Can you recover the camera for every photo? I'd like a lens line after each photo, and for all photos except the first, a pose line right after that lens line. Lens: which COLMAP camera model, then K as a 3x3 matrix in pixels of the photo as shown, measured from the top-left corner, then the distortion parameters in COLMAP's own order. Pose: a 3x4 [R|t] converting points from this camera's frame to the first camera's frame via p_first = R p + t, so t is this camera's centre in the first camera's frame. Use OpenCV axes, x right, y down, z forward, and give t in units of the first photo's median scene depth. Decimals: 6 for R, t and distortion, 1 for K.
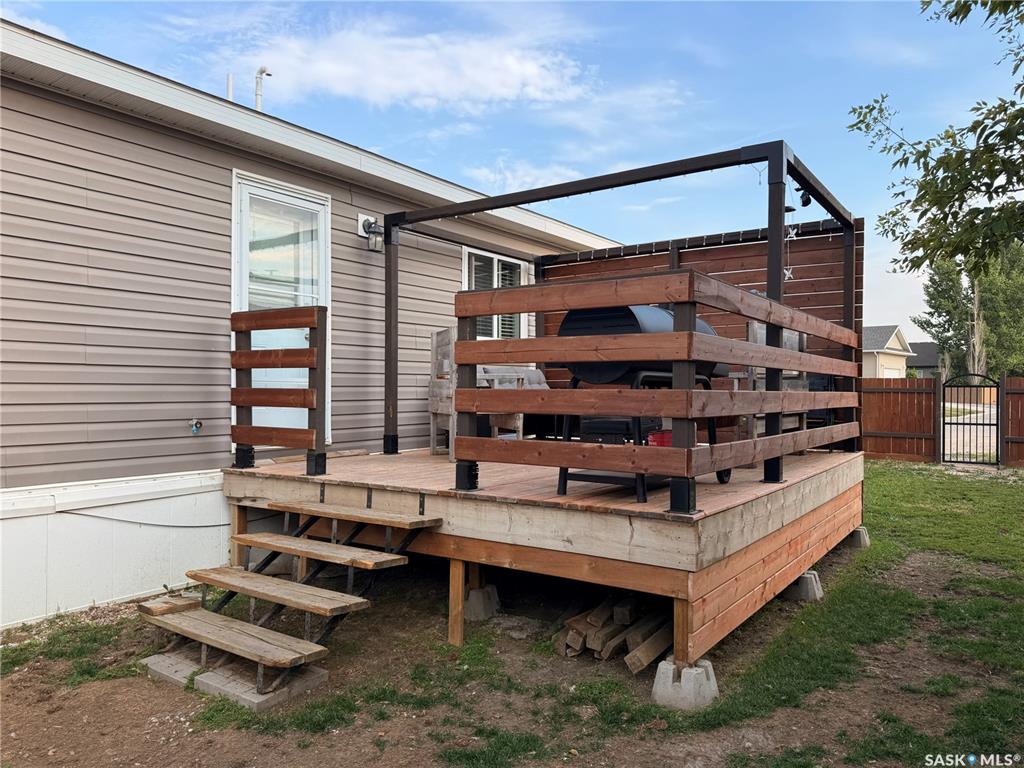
lens RADIAL K [[723.0, 0, 504.7], [0, 723.0, 396.0], [0, 0, 1]] dist [0.037956, -0.046616]
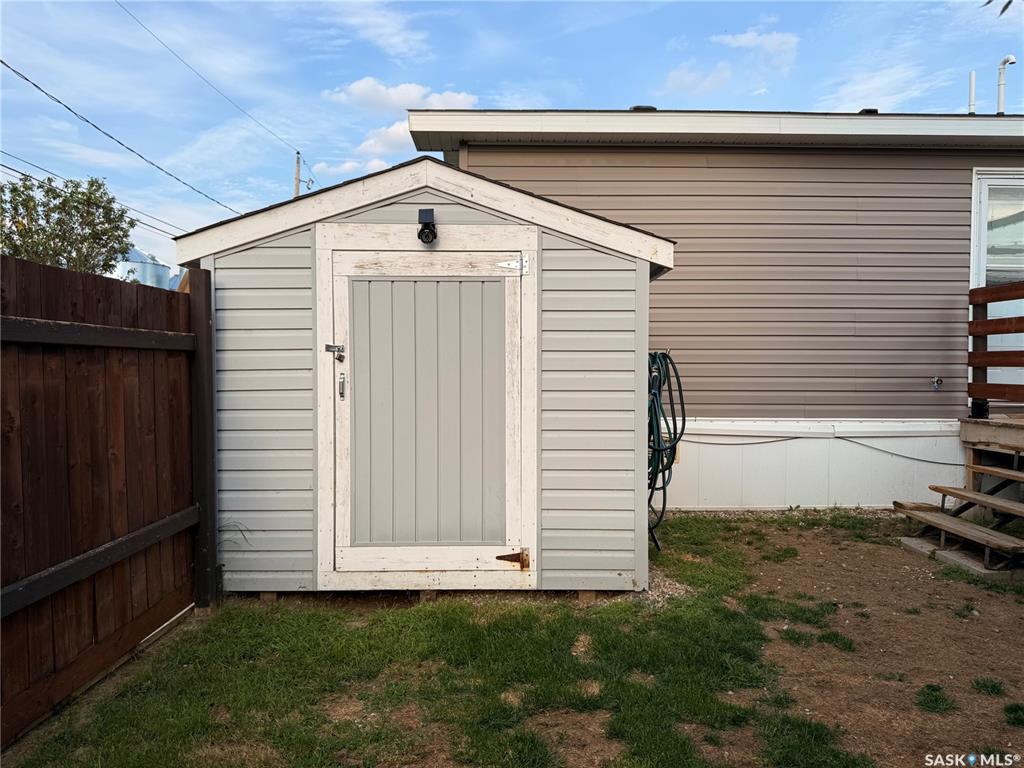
lens RADIAL K [[723.0, 0, 514.9], [0, 723.0, 385.8], [0, 0, 1]] dist [0.037956, -0.046616]
pose [[0.604486, 0.016743, -0.796440, 0.144107], [-0.004292, 0.999833, 0.017761, 0.029283], [0.796604, -0.007318, 0.604457, -0.359696]]
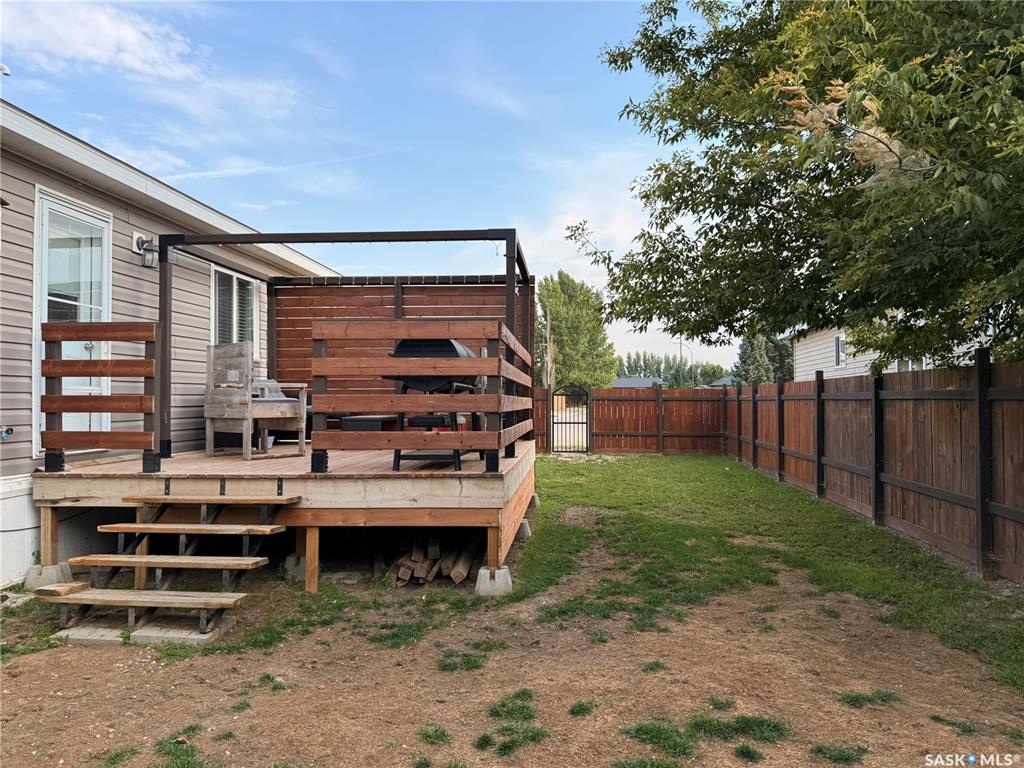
lens RADIAL K [[723.0, 0, 518.7], [0, 723.0, 386.2], [0, 0, 1]] dist [0.037956, -0.046616]
pose [[0.864484, 0.003670, 0.502648, -0.335937], [0.007330, 0.999775, -0.019906, 0.001690], [-0.502608, 0.020893, 0.864262, -0.267217]]
